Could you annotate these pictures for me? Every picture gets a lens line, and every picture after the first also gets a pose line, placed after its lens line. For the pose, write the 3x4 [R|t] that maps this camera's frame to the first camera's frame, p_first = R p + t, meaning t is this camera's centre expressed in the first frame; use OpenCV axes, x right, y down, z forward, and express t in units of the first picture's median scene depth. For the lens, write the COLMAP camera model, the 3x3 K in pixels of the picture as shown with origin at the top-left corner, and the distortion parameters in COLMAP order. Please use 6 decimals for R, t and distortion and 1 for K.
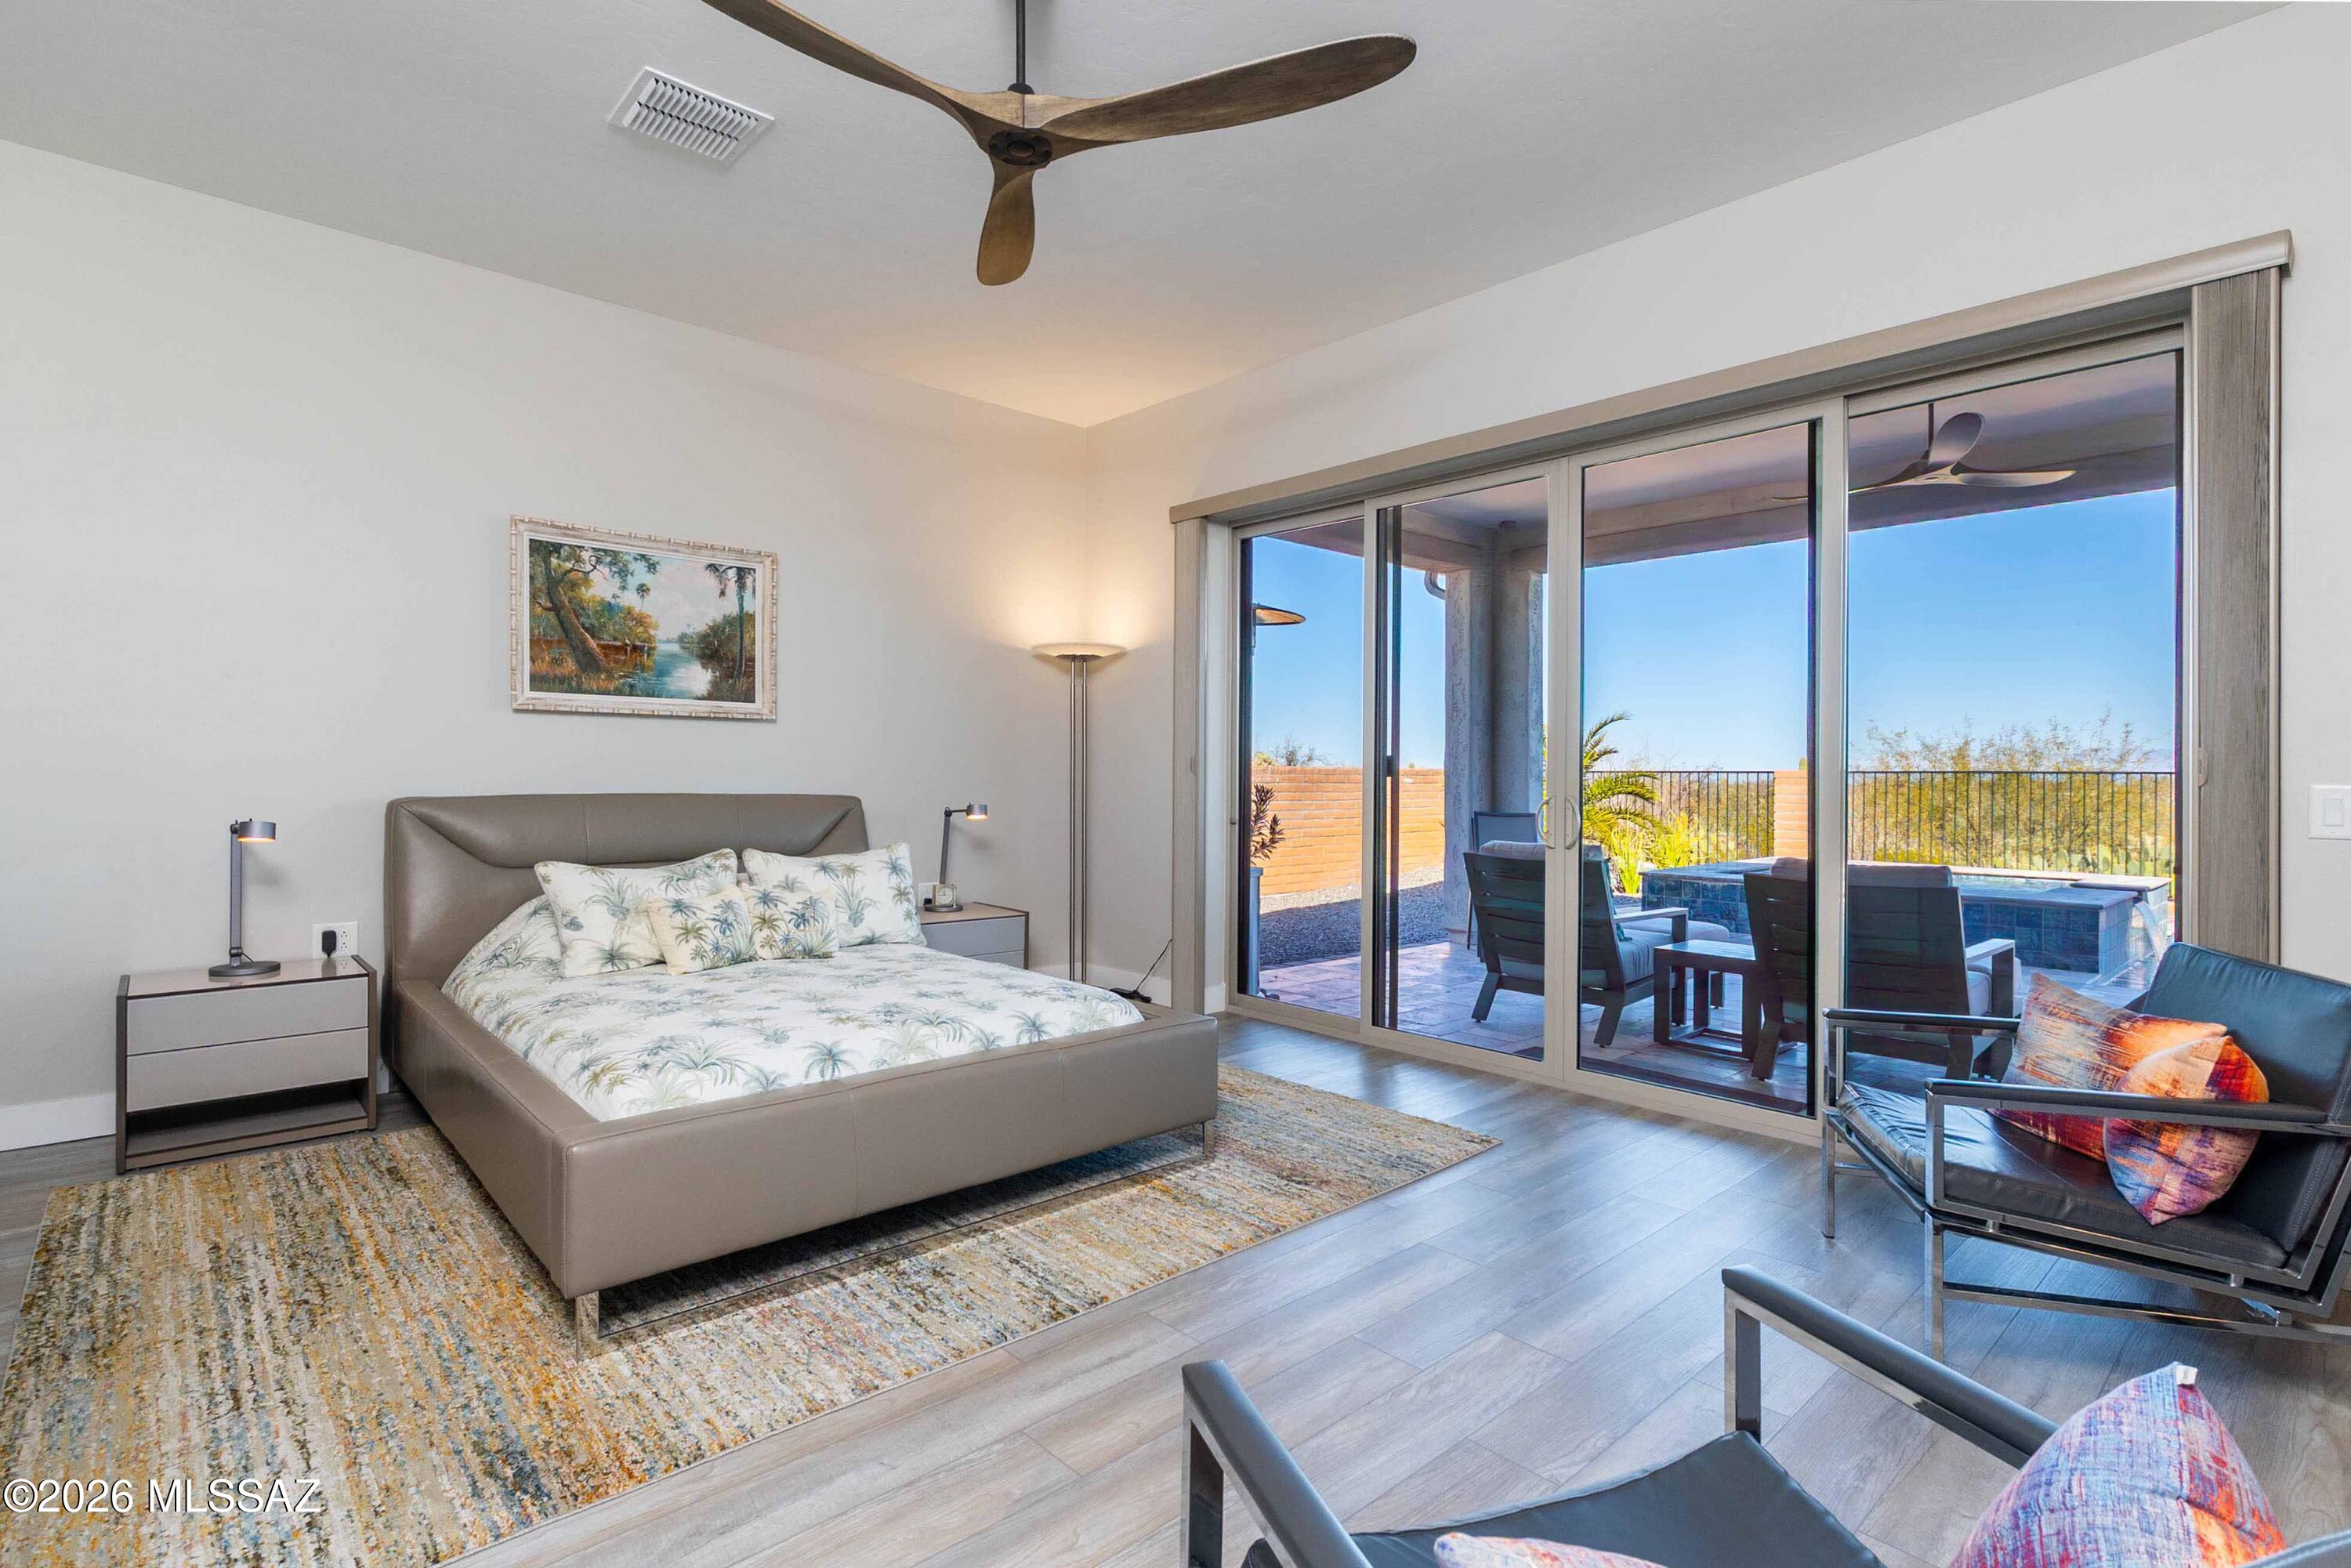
lens RADIAL K [[1122.7, 0, 1174.1], [0, 1122.7, 781.1], [0, 0, 1]] dist [0.007837, -0.002966]
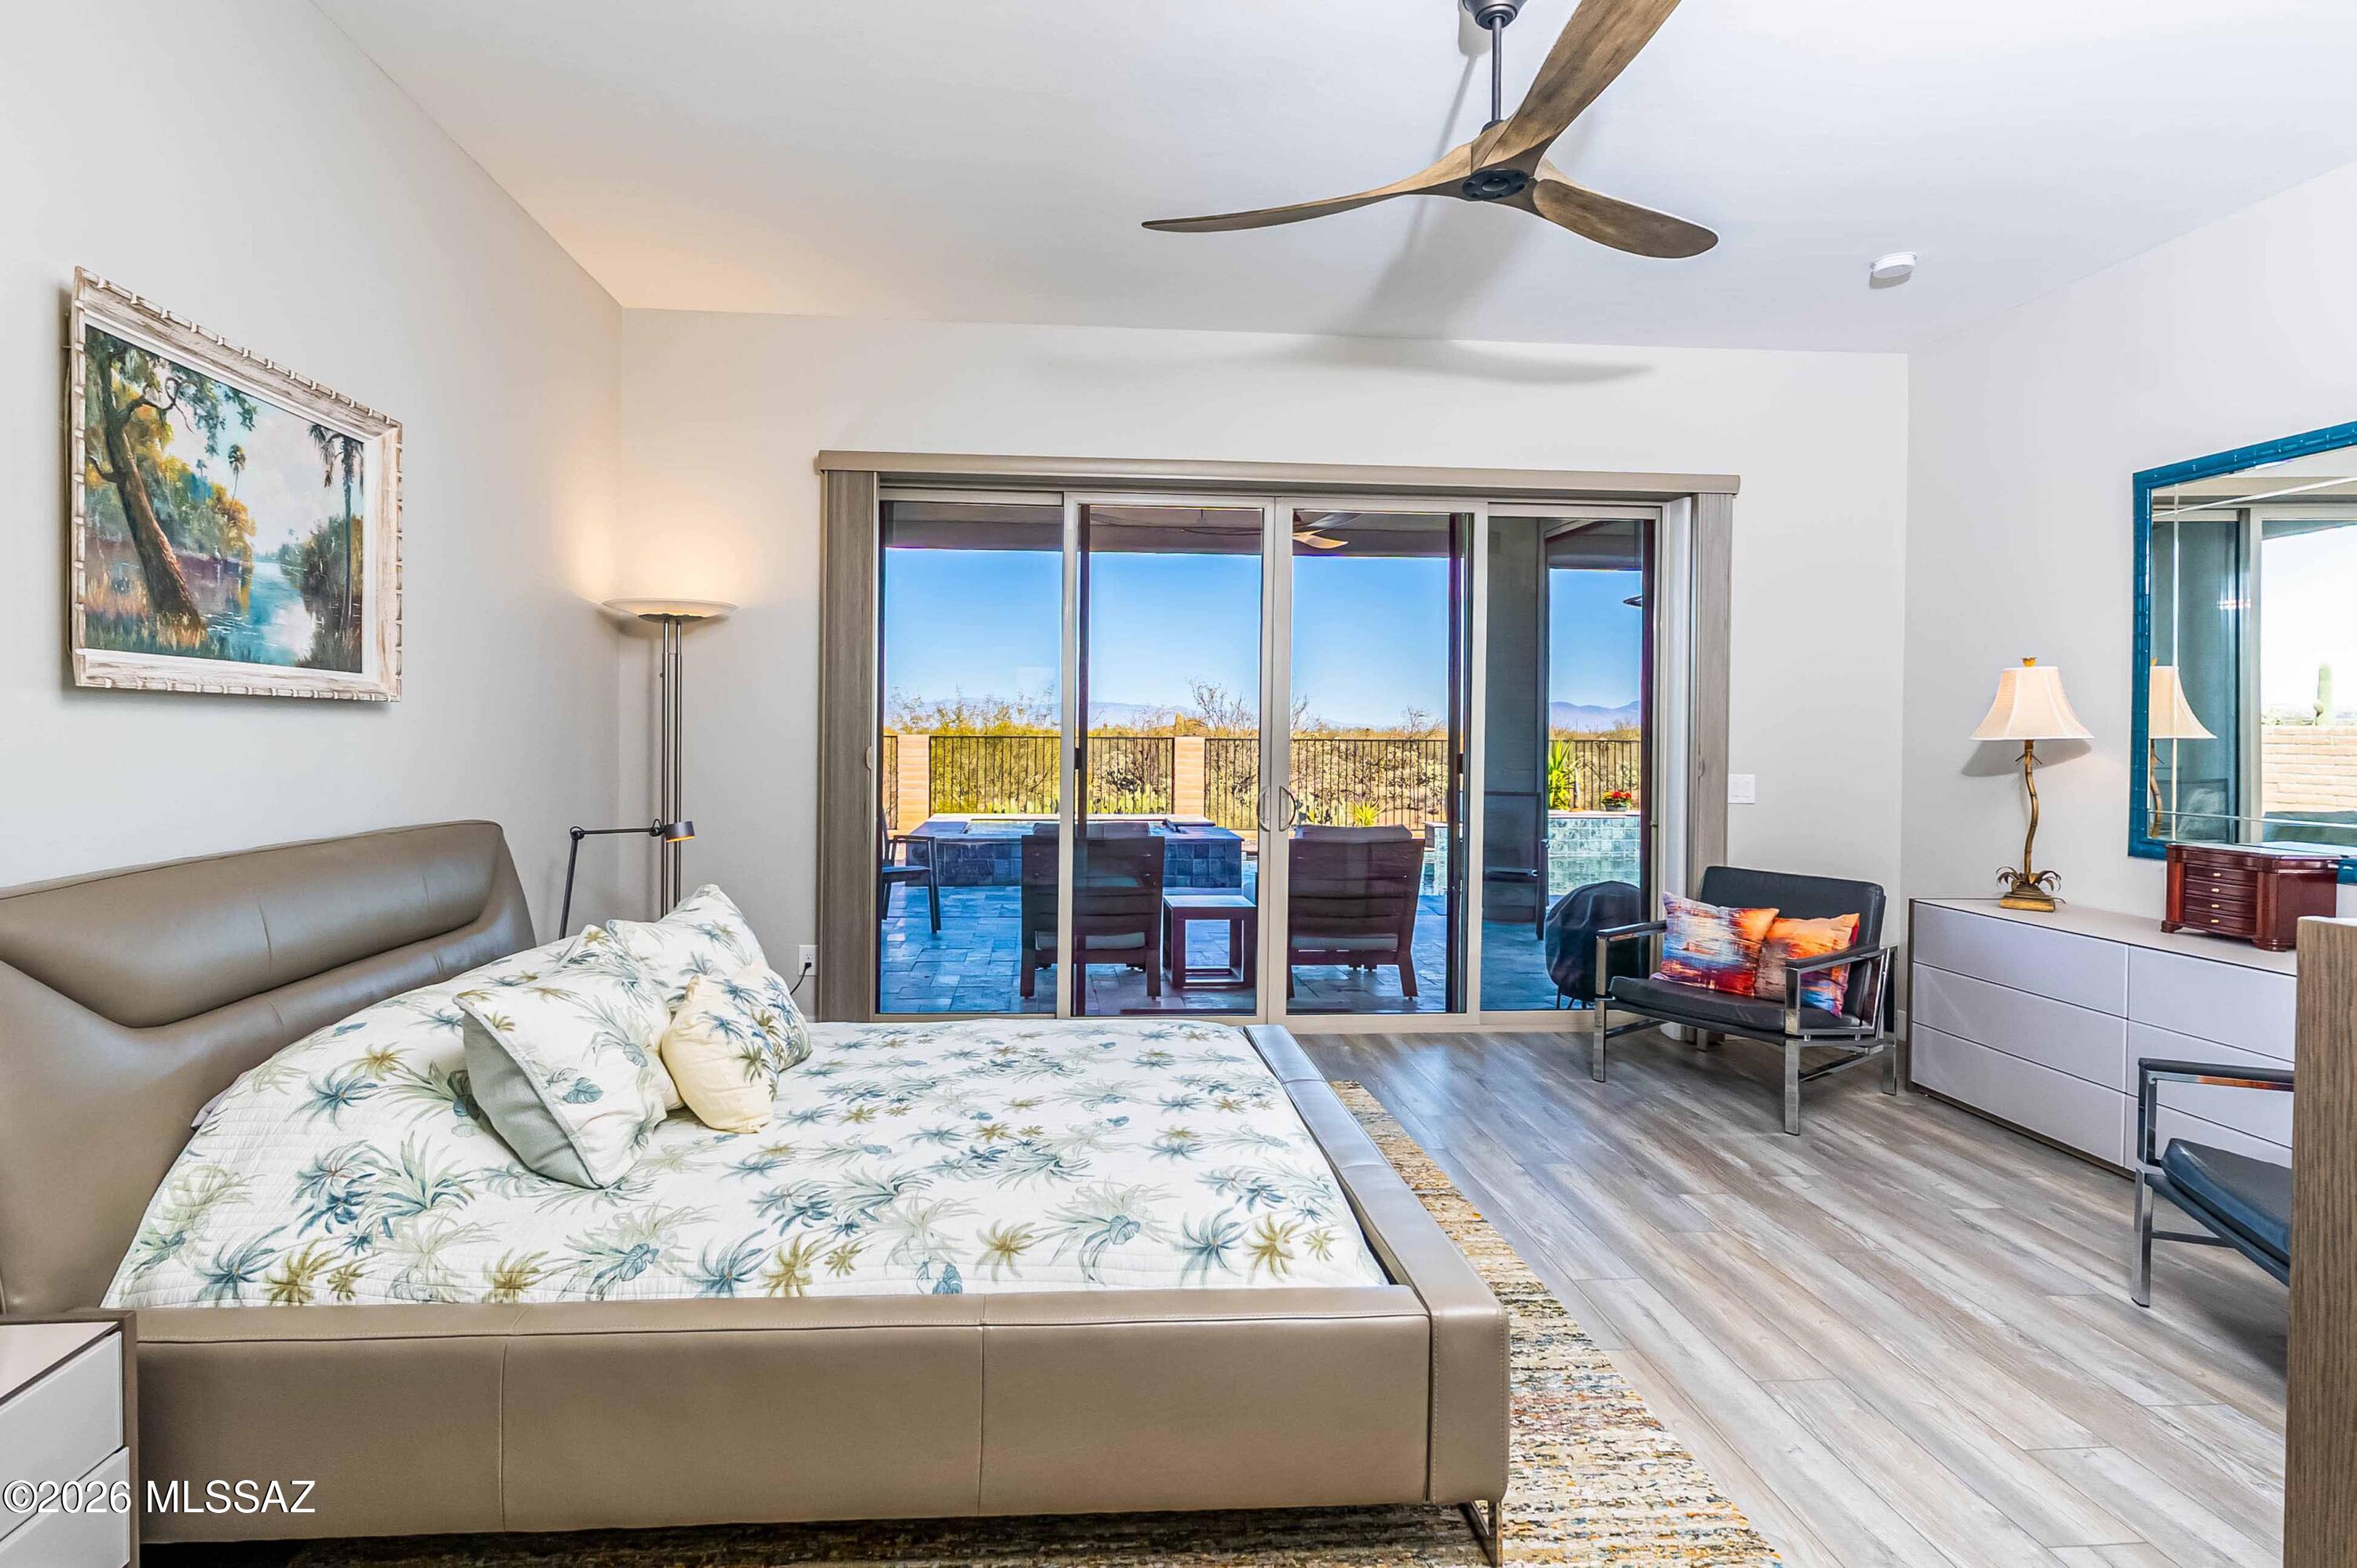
lens RADIAL K [[1125.6, 0, 1177.9], [0, 1125.6, 767.9], [0, 0, 1]] dist [0.007837, -0.002966]
pose [[0.624189, -0.024786, 0.780880, -0.614162], [0.000908, 0.999519, 0.031000, -0.041090], [-0.781273, -0.018640, 0.623911, 0.324707]]
